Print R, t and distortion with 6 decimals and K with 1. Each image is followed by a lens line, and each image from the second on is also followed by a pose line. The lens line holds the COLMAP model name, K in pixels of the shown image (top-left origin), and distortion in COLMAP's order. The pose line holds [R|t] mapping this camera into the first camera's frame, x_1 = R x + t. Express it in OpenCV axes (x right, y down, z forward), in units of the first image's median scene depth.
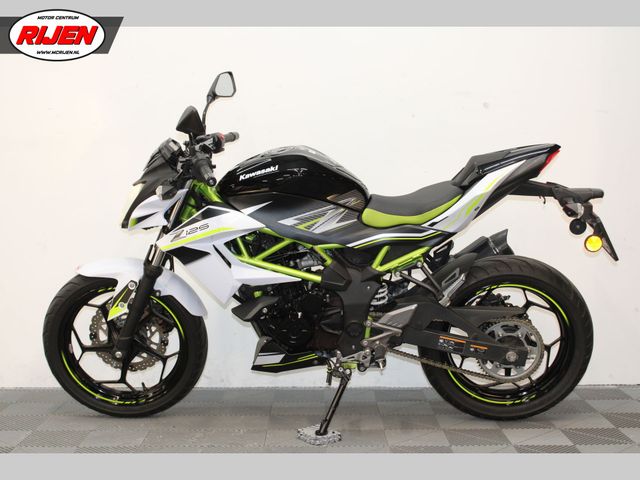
lens RADIAL K [[939.9, 0, 320.5], [0, 939.9, 236.6], [0, 0, 1]] dist [-0.046307, 0.000000]
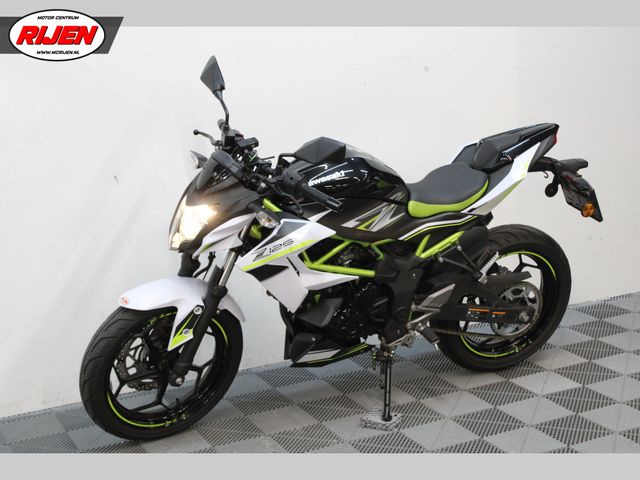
lens RADIAL K [[1048.0, 0, 319.7], [0, 1048.0, 241.3], [0, 0, 1]] dist [-0.073646, 0.000000]
pose [[0.896063, -0.128796, 0.424833, -0.534012], [0.065973, 0.984996, 0.159471, -0.175783], [-0.438998, -0.114868, 0.891115, 0.012319]]
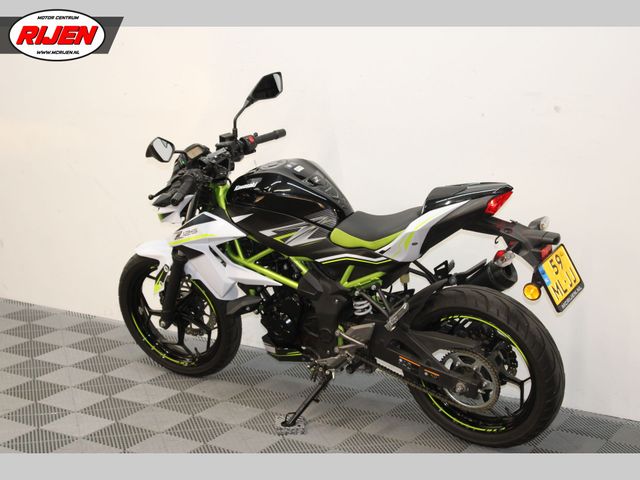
lens RADIAL K [[1190.3, 0, 319.9], [0, 1190.3, 240.8], [0, 0, 1]] dist [-0.009667, 0.000000]
pose [[0.857258, 0.121535, -0.500337, 0.703576], [-0.049793, 0.986757, 0.154376, -0.220717], [0.512473, -0.107427, 0.851957, -0.152822]]
